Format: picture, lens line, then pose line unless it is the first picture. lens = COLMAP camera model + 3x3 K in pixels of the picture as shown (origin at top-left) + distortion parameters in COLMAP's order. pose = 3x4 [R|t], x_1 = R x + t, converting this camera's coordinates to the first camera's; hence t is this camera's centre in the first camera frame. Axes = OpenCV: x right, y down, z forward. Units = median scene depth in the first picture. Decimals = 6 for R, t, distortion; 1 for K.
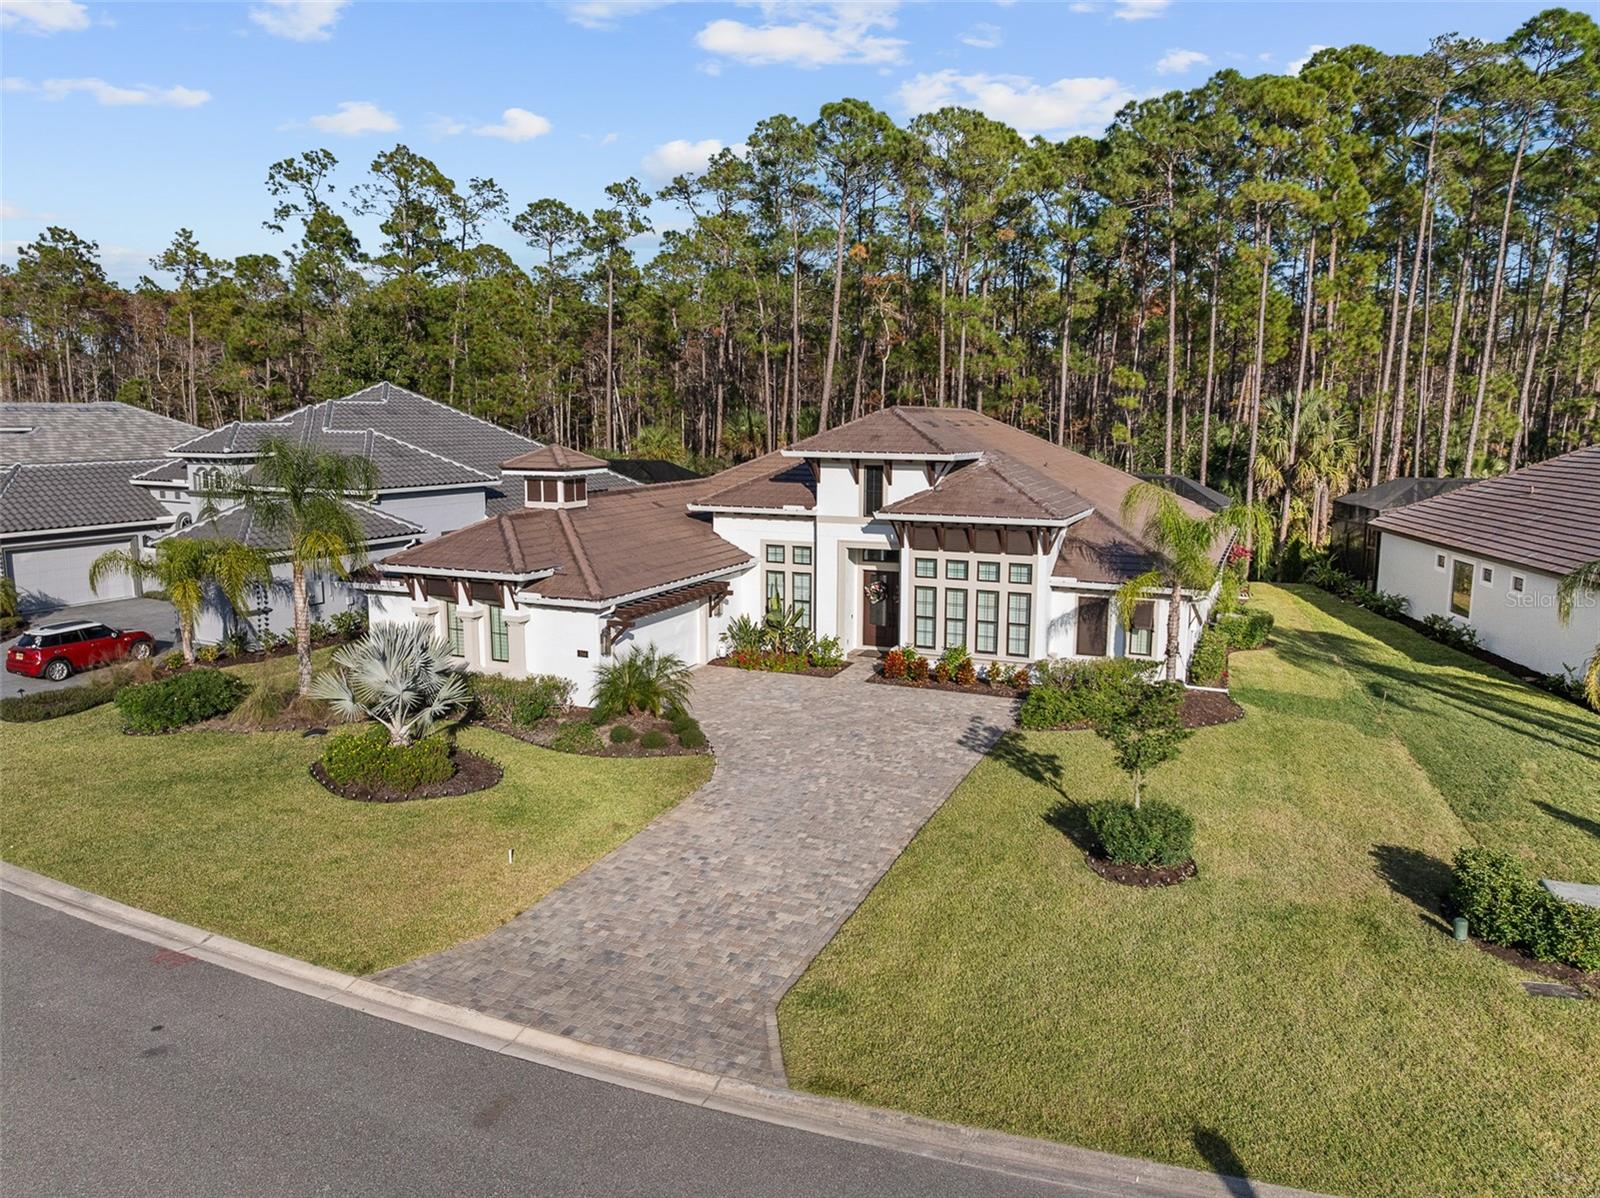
lens RADIAL K [[1127.0, 0, 795.7], [0, 1127.0, 604.7], [0, 0, 1]] dist [-0.038298, 0.002819]
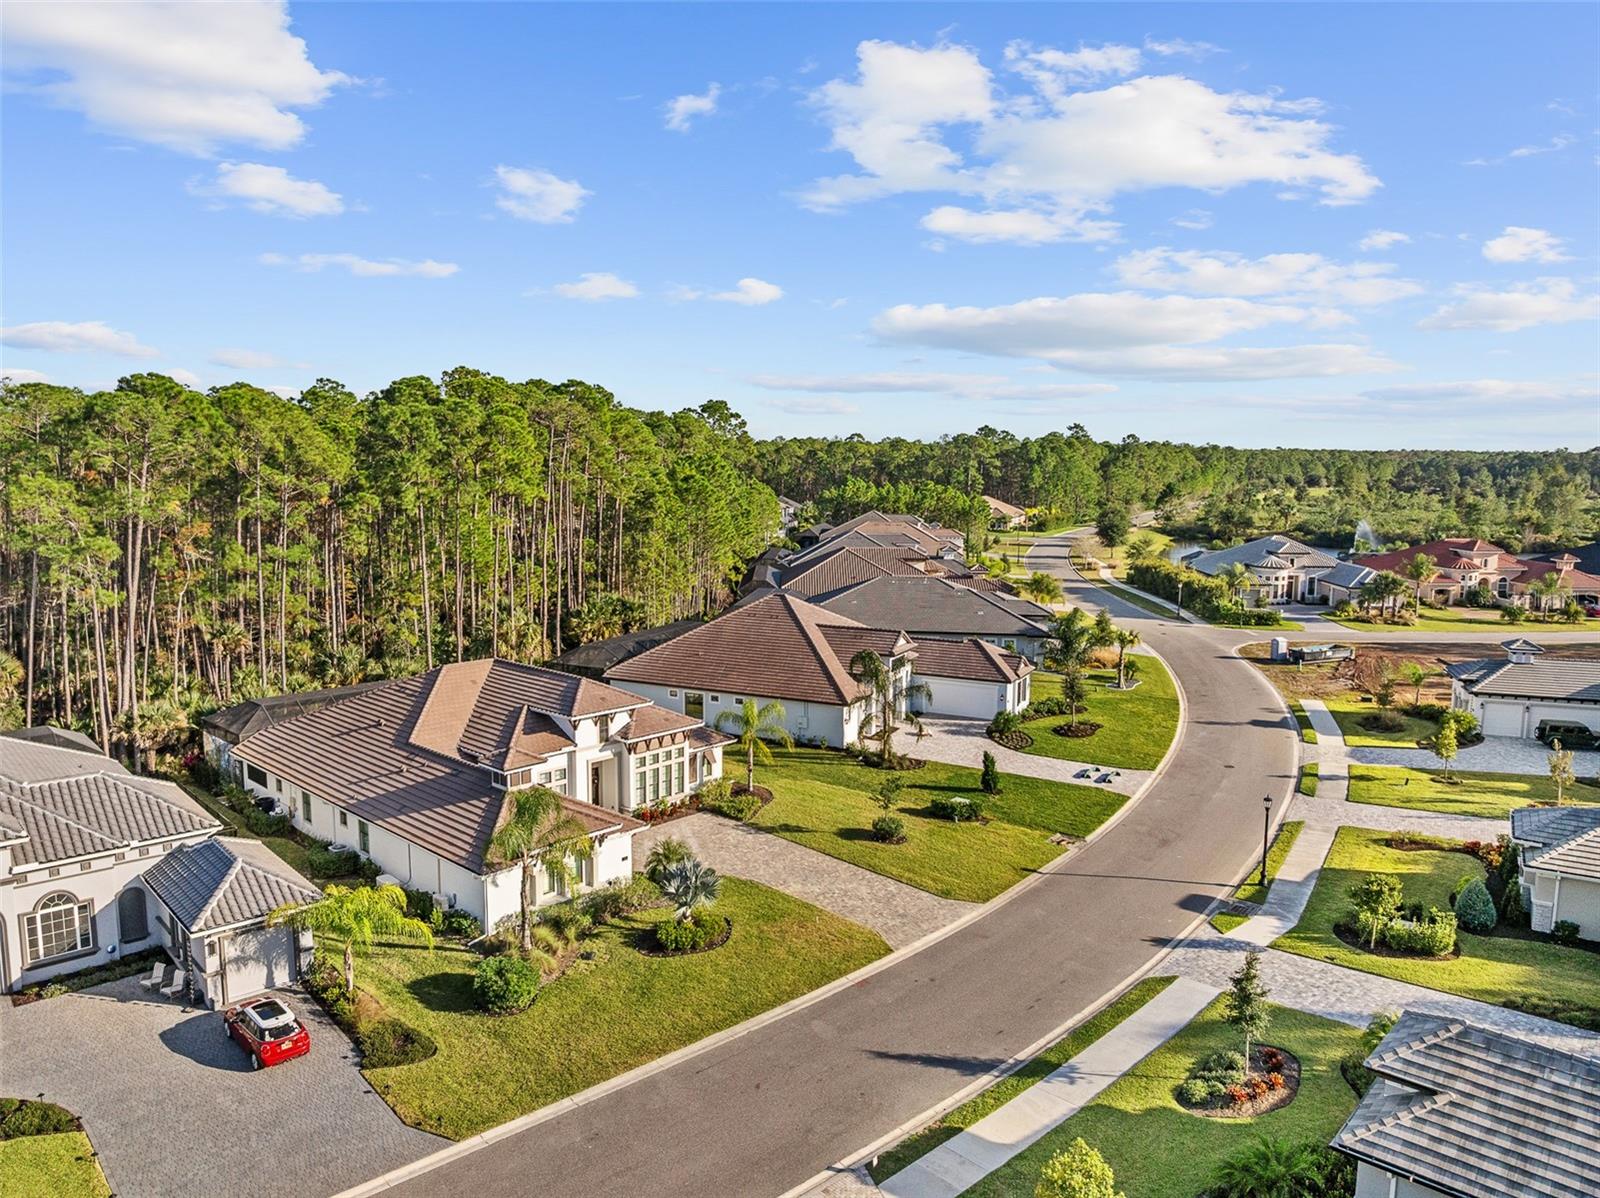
lens RADIAL K [[1127.0, 0, 801.6], [0, 1127.0, 590.1], [0, 0, 1]] dist [-0.038298, 0.002819]
pose [[0.328419, -0.116615, 0.937306, -1.757189], [0.154773, 0.985580, 0.068391, -0.464286], [-0.931765, 0.122609, 0.341732, 0.078382]]
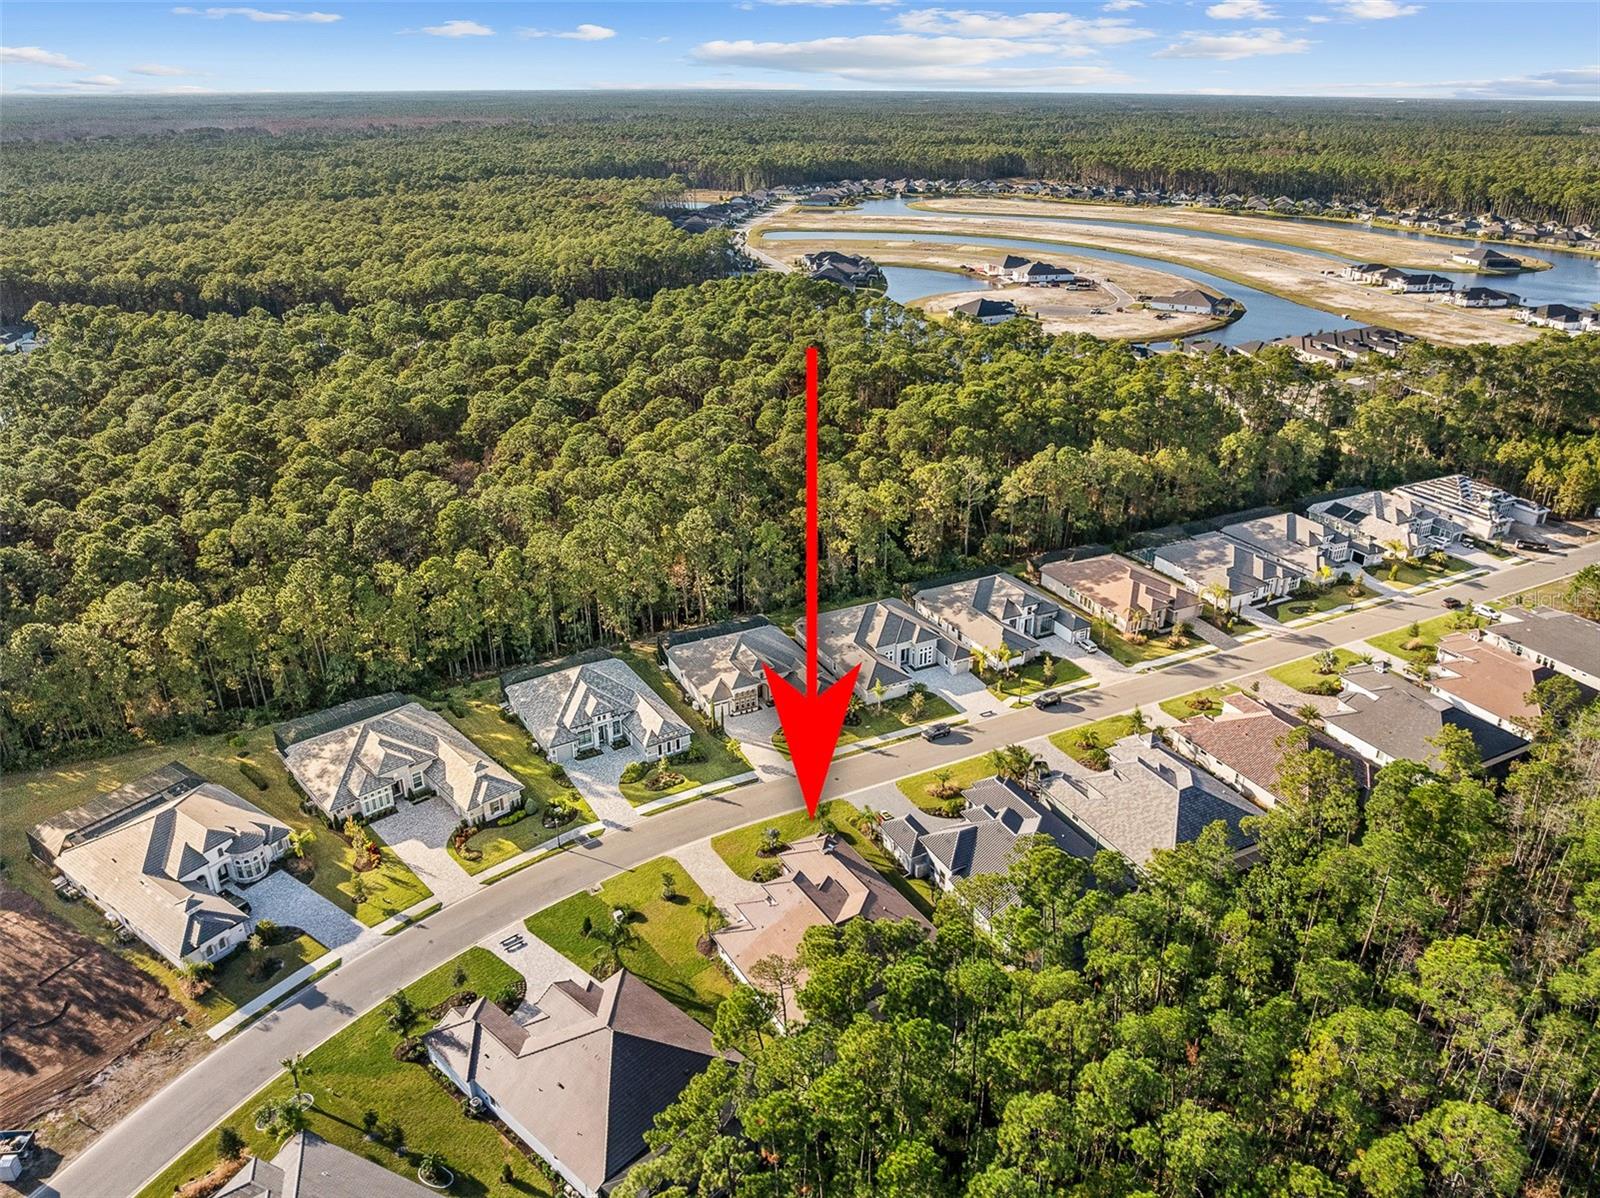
lens RADIAL K [[1127.0, 0, 823.5], [0, 1127.0, 601.2], [0, 0, 1]] dist [-0.038298, 0.002819]
pose [[-0.560240, 0.338985, -0.755791, 3.107603], [-0.148705, 0.856444, 0.494359, -3.462444], [0.814873, 0.389349, -0.429406, 2.857747]]
